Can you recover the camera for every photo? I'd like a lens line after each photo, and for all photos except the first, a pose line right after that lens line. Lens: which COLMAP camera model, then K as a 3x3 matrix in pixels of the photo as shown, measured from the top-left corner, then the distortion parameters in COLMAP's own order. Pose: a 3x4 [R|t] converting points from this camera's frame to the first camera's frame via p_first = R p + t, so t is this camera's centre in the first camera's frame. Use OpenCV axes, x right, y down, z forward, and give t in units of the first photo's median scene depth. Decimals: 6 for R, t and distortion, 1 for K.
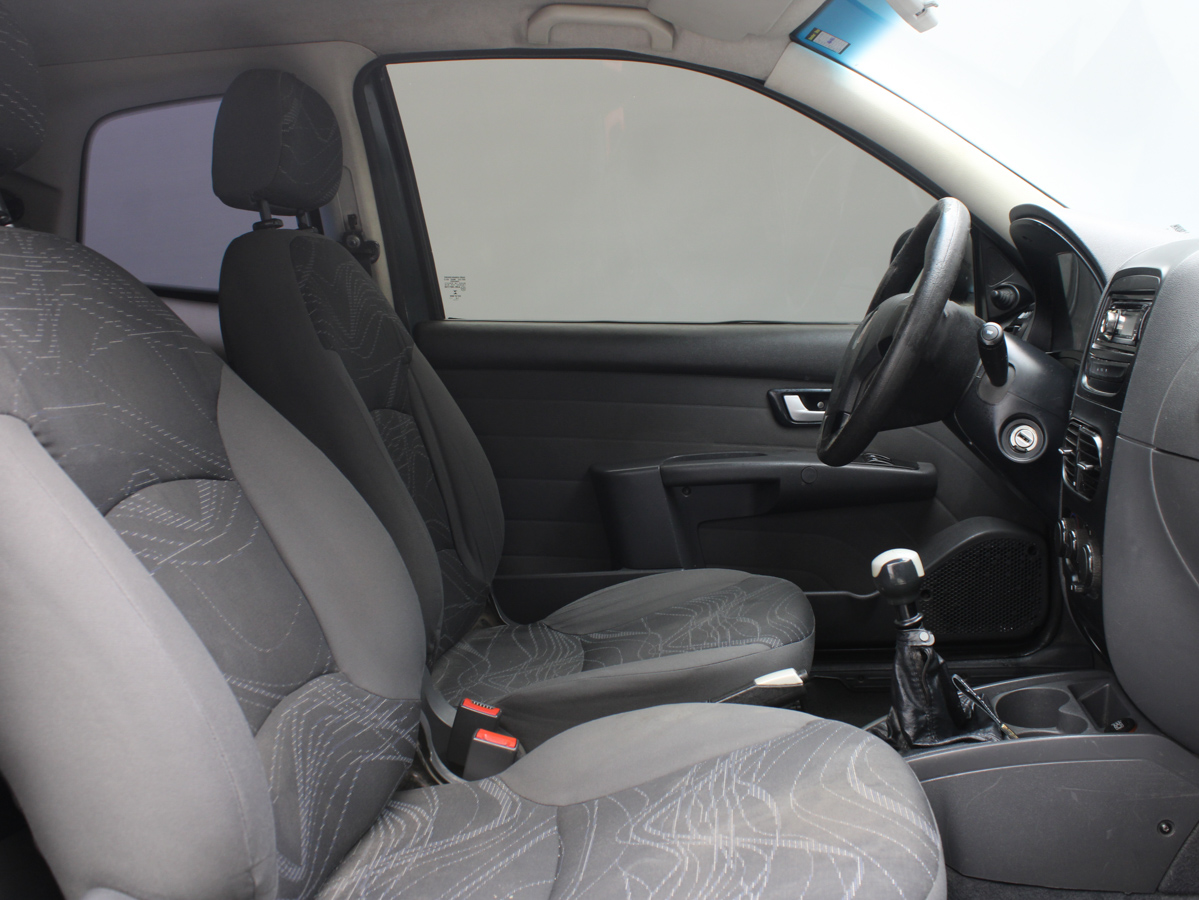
lens RADIAL K [[1220.4, 0, 599.5], [0, 1220.4, 450.0], [0, 0, 1]] dist [-0.149287, 0.136114]
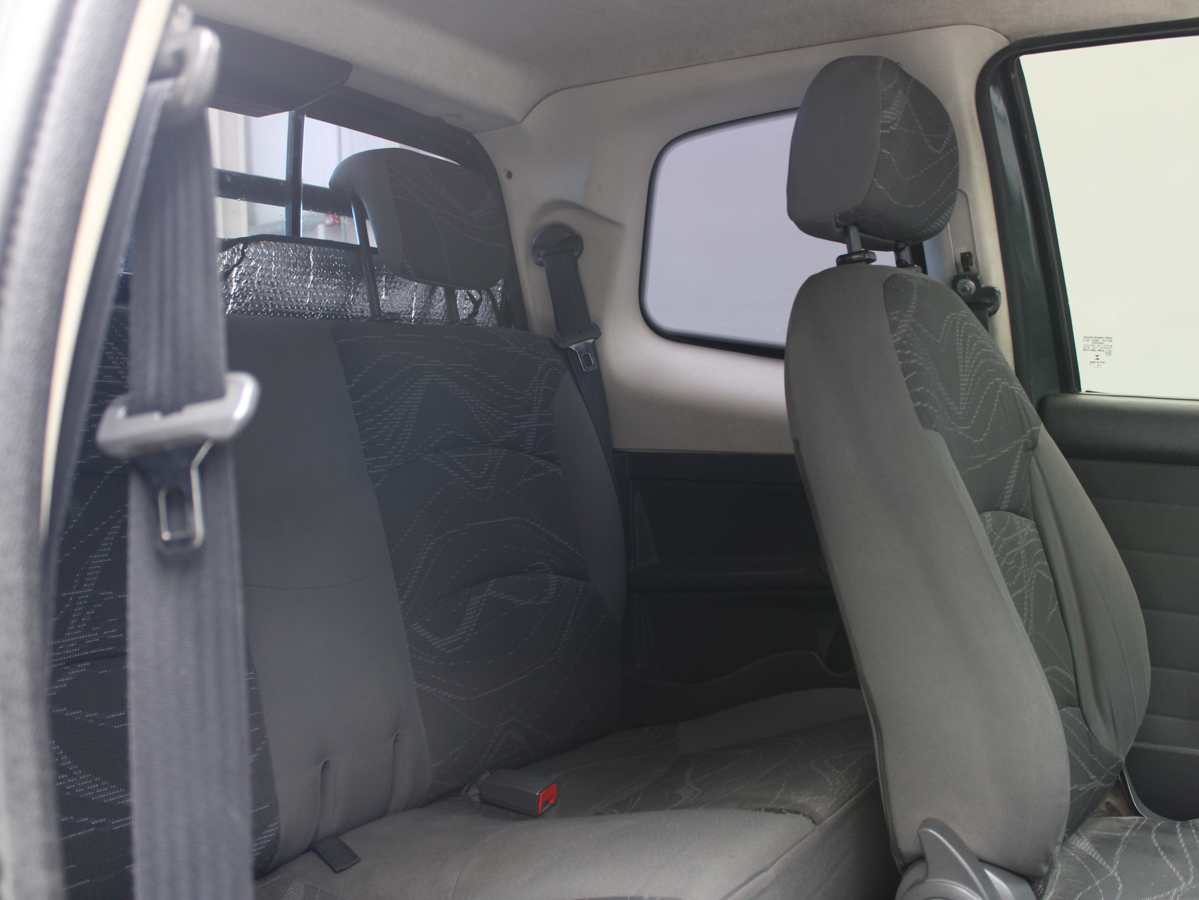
lens RADIAL K [[1220.4, 0, 599.5], [0, 1220.4, 450.0], [0, 0, 1]] dist [-0.149287, 0.136114]
pose [[0.886725, 0.055107, -0.459000, -0.058102], [-0.079290, 0.996286, -0.033565, -0.026636], [0.455446, 0.066157, 0.887802, 0.237205]]
